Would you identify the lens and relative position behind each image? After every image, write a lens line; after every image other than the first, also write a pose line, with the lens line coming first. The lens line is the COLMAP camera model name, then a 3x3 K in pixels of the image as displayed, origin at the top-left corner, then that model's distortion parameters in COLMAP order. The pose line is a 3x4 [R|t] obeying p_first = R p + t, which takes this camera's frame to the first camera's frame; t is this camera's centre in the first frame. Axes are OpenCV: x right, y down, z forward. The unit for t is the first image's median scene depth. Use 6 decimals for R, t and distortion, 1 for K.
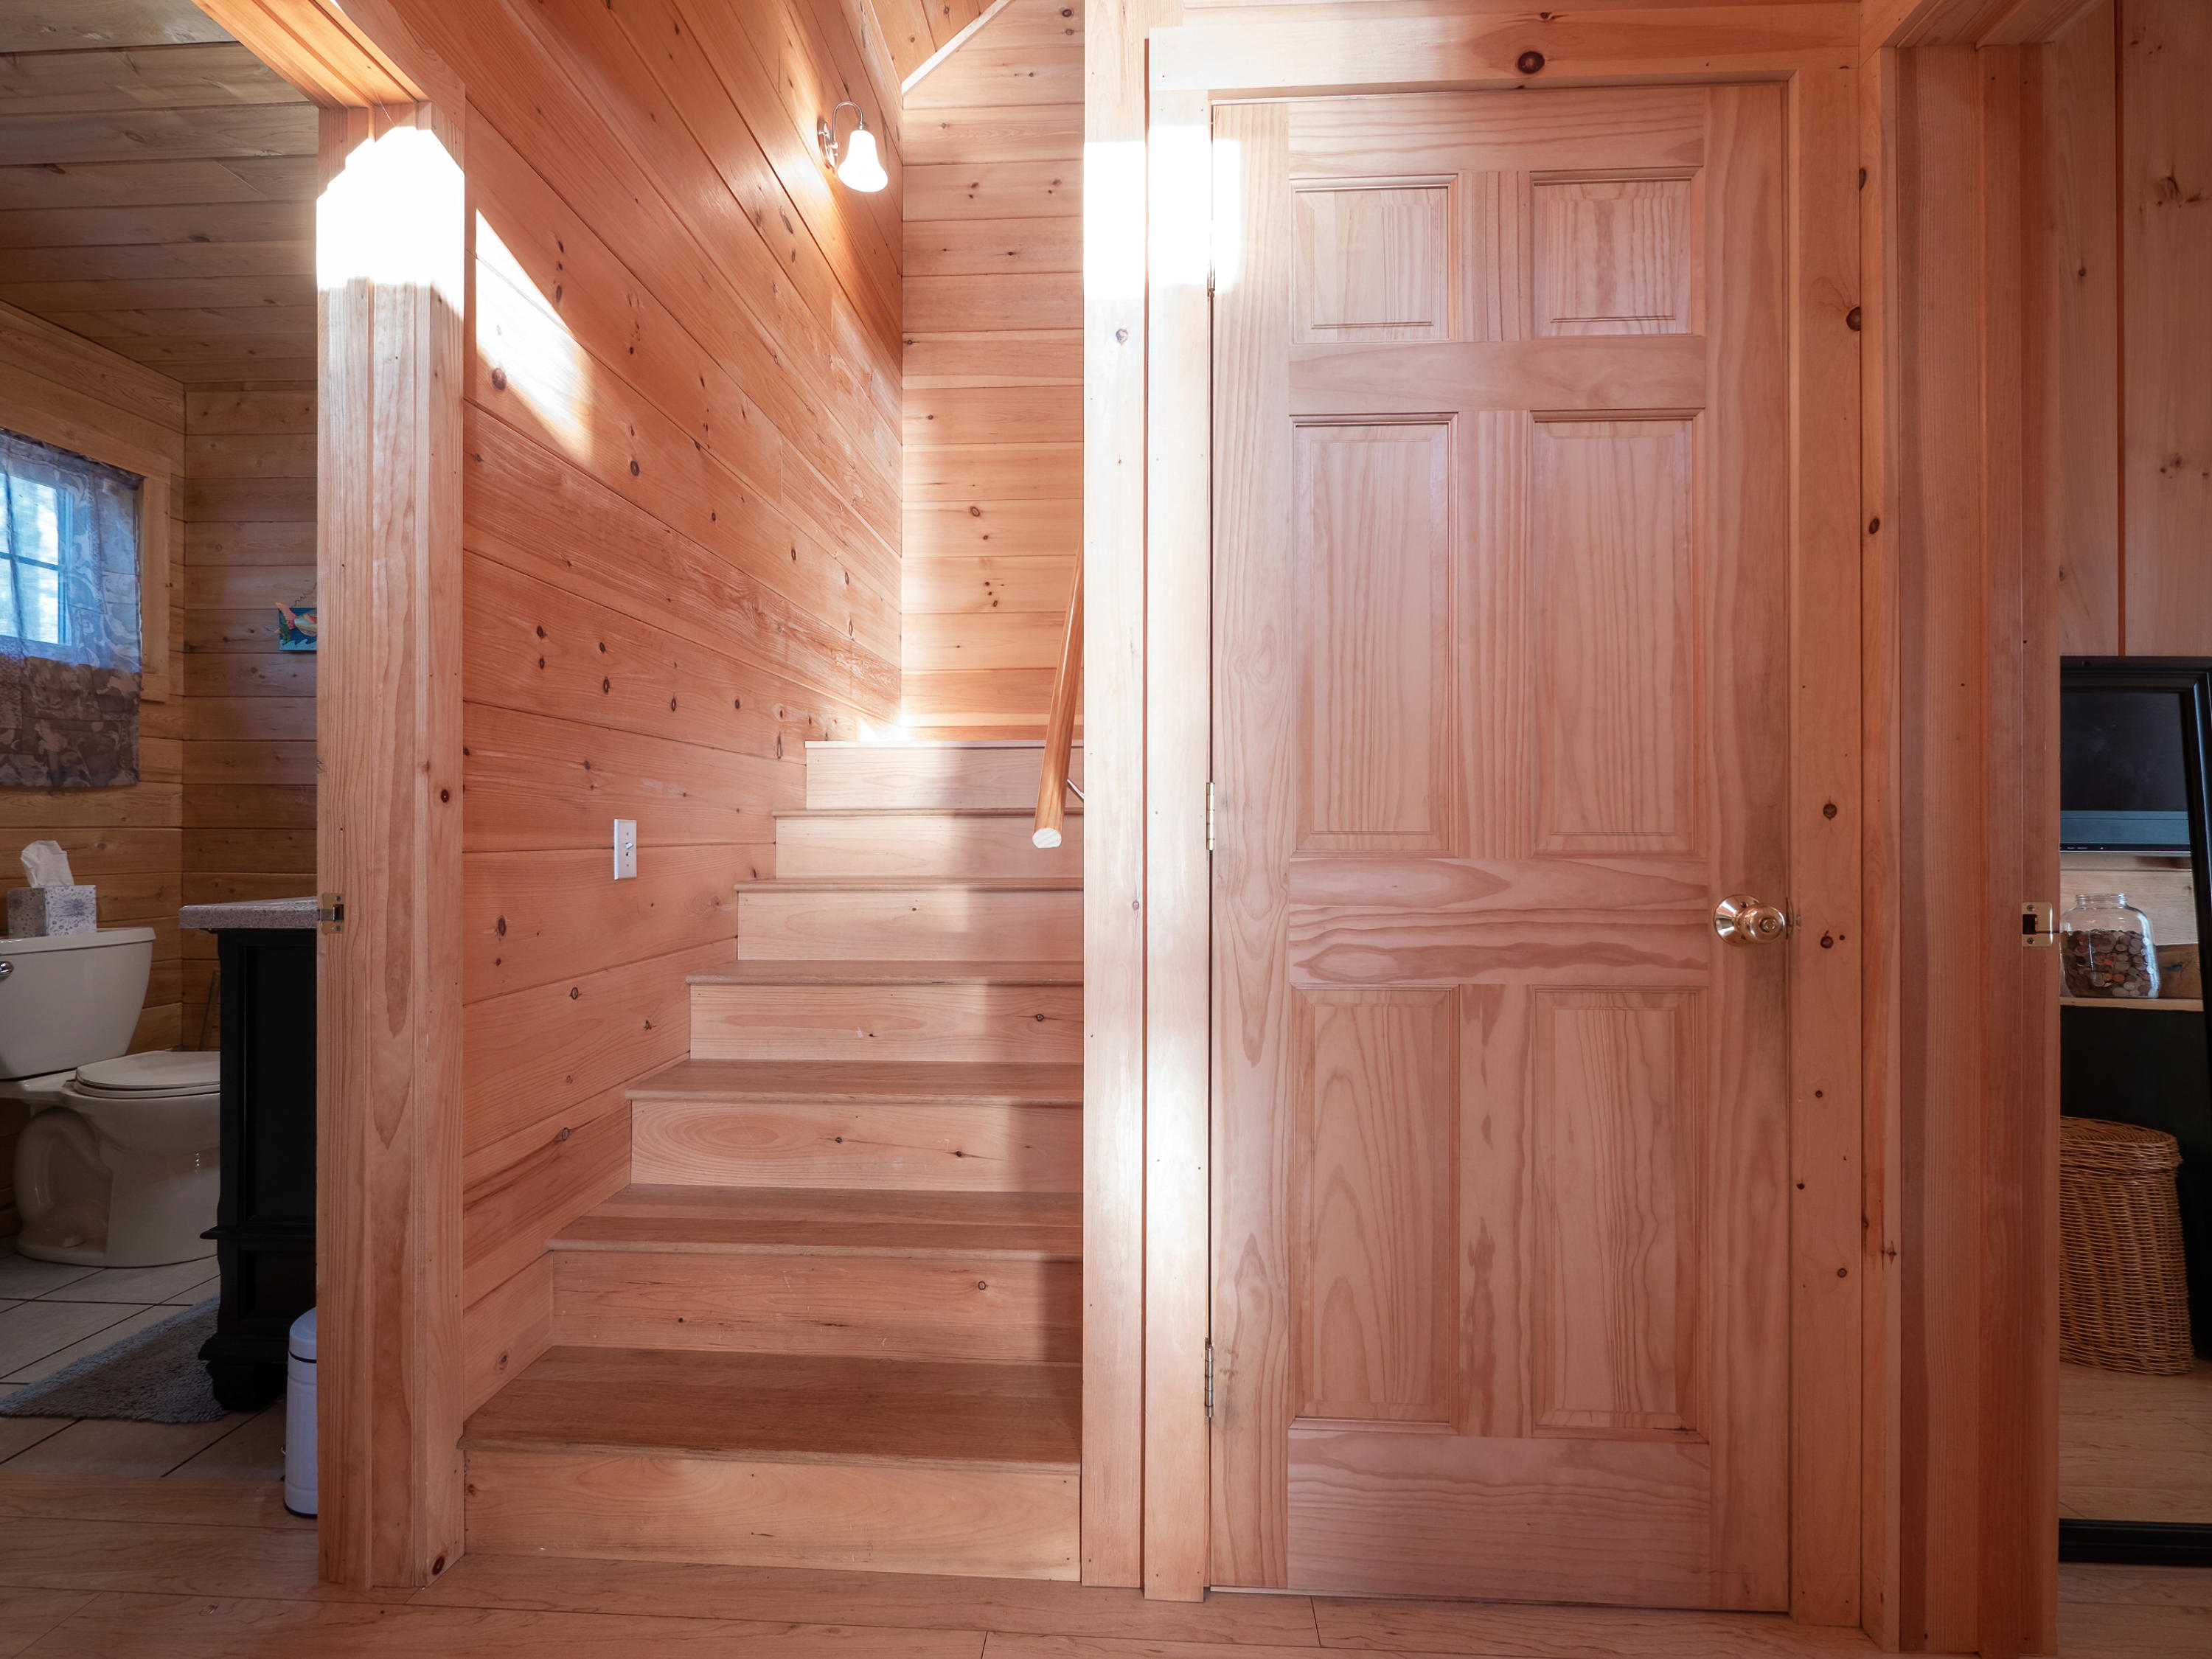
lens RADIAL K [[945.8, 0, 1095.3], [0, 945.8, 828.1], [0, 0, 1]] dist [-0.003634, 0.000733]
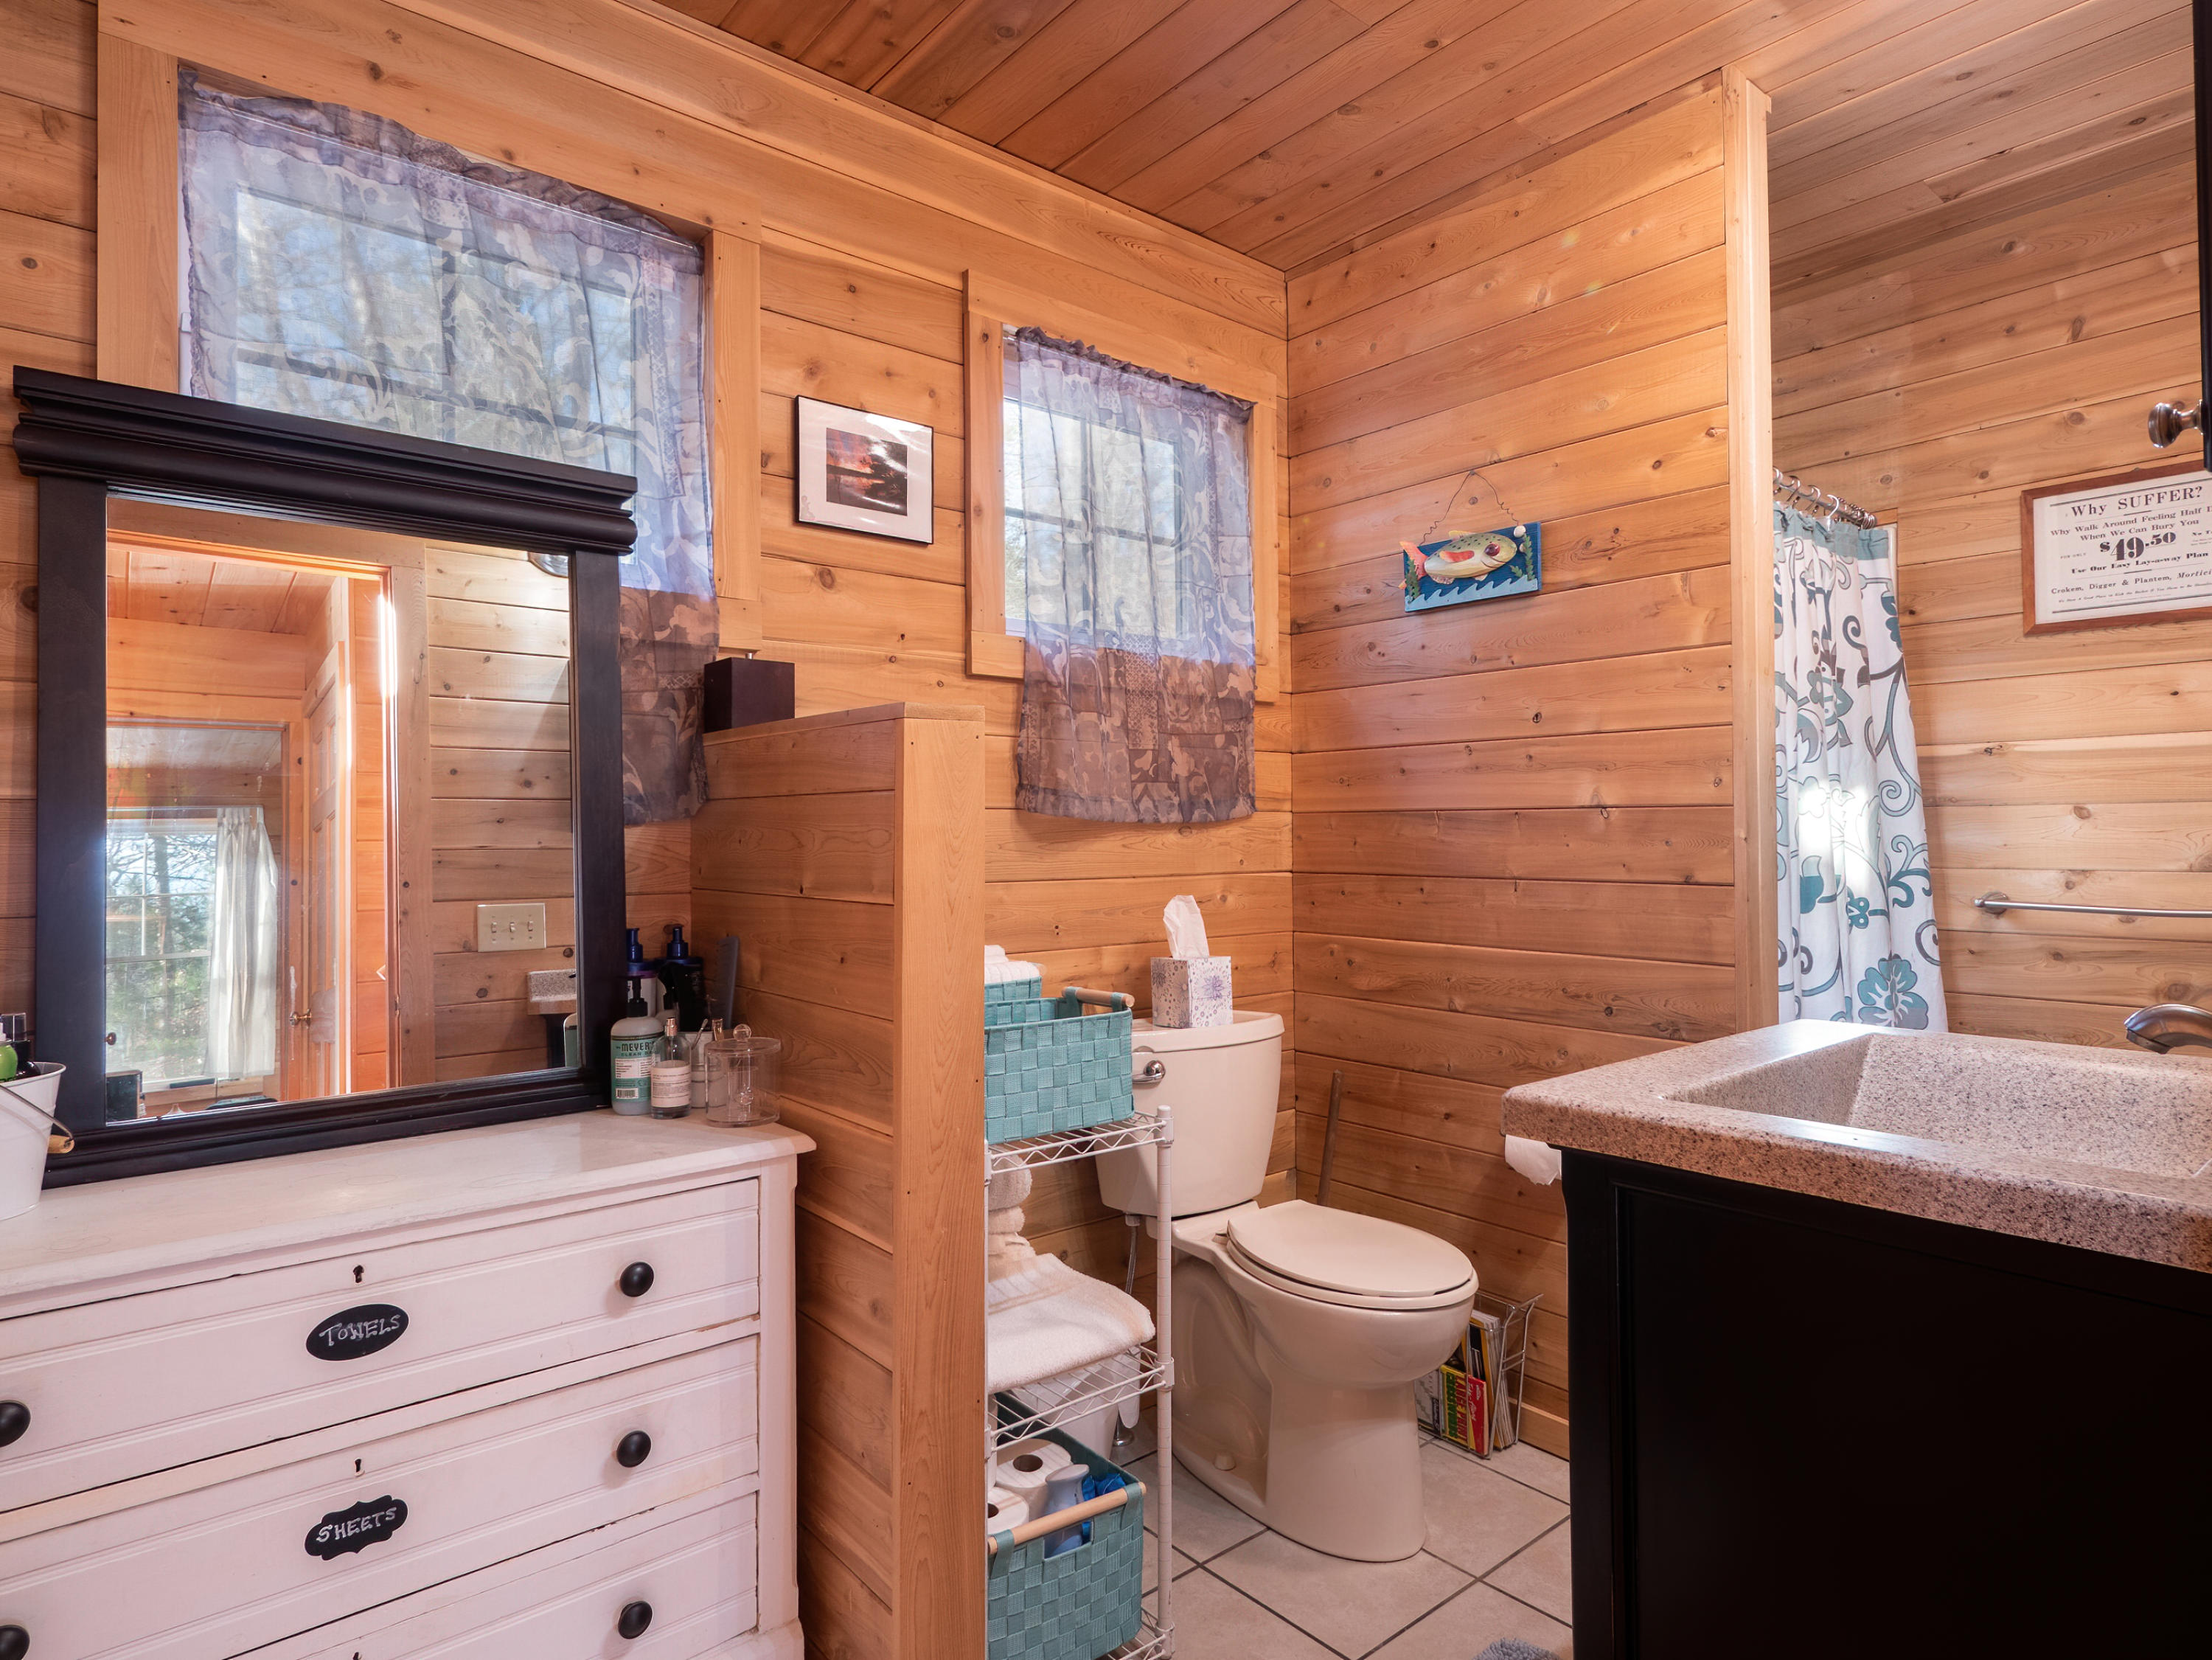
lens RADIAL K [[1236.1, 0, 1106.0], [0, 1236.1, 830.0], [0, 0, 1]] dist [0.021161, -0.000462]
pose [[0.684974, -0.013367, -0.728445, -0.392525], [0.009338, 0.999911, -0.009567, -0.027138], [0.728507, -0.000249, 0.685038, 0.250622]]
